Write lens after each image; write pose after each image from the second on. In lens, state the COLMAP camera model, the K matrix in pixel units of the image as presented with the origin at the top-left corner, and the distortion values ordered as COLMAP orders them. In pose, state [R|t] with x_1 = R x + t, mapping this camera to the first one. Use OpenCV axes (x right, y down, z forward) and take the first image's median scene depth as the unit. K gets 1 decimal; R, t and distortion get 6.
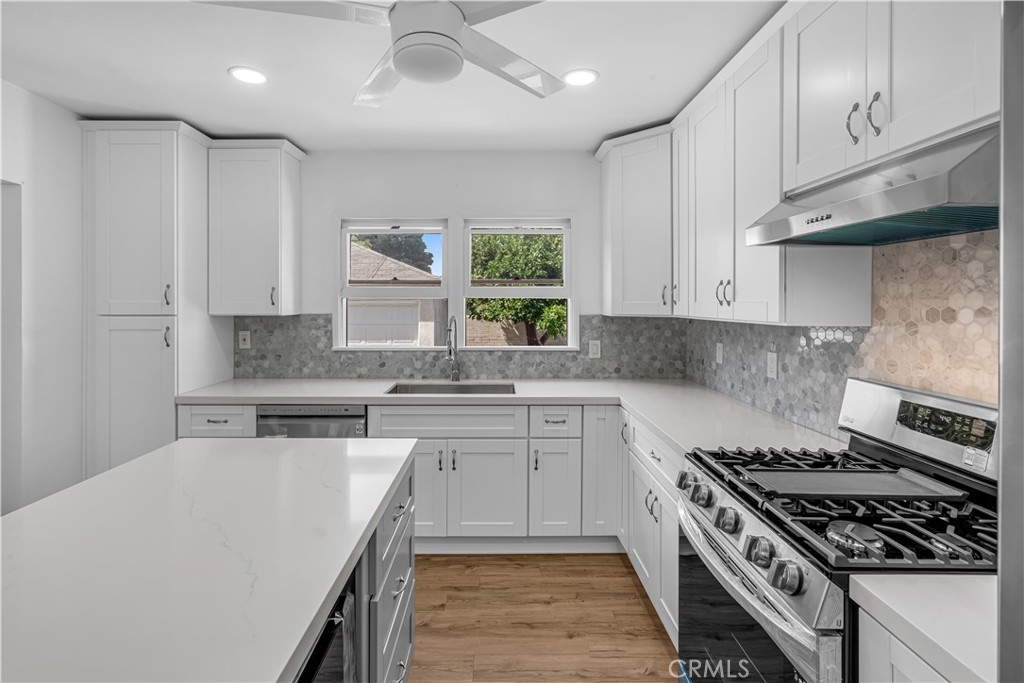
lens RADIAL K [[487.7, 0, 506.5], [0, 487.7, 308.7], [0, 0, 1]] dist [-0.004155, 0.001758]
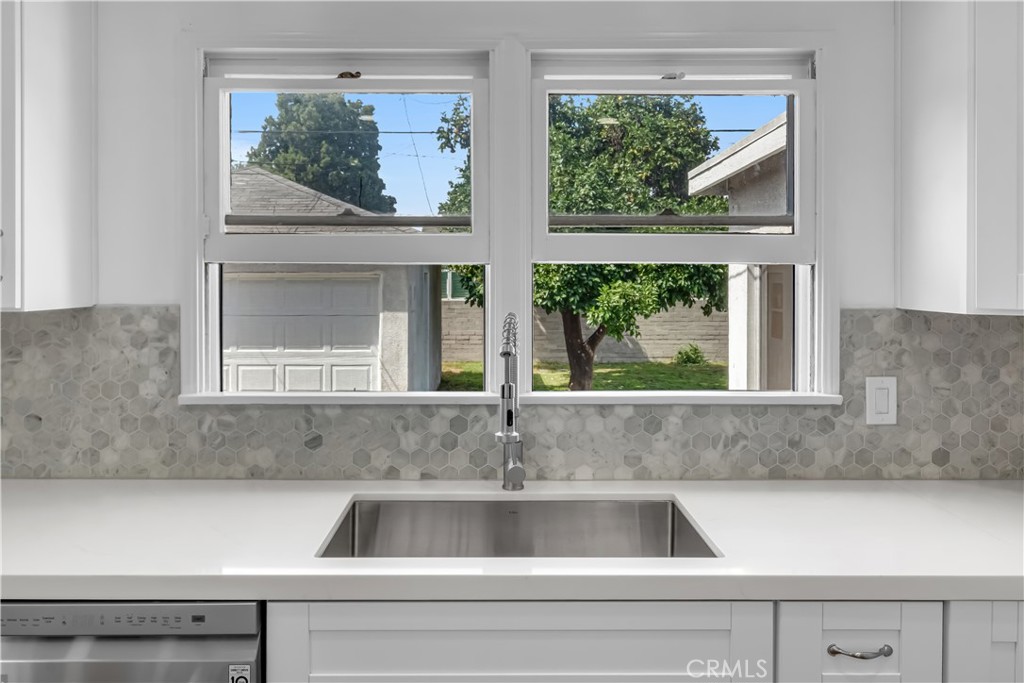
lens RADIAL K [[749.2, 0, 499.7], [0, 749.2, 280.4], [0, 0, 1]] dist [0.013130, 0.003848]
pose [[0.999982, 0.000850, -0.005910, -0.108111], [-0.000896, 0.999969, -0.007862, -0.004418], [0.005903, 0.007867, 0.999952, 0.421487]]
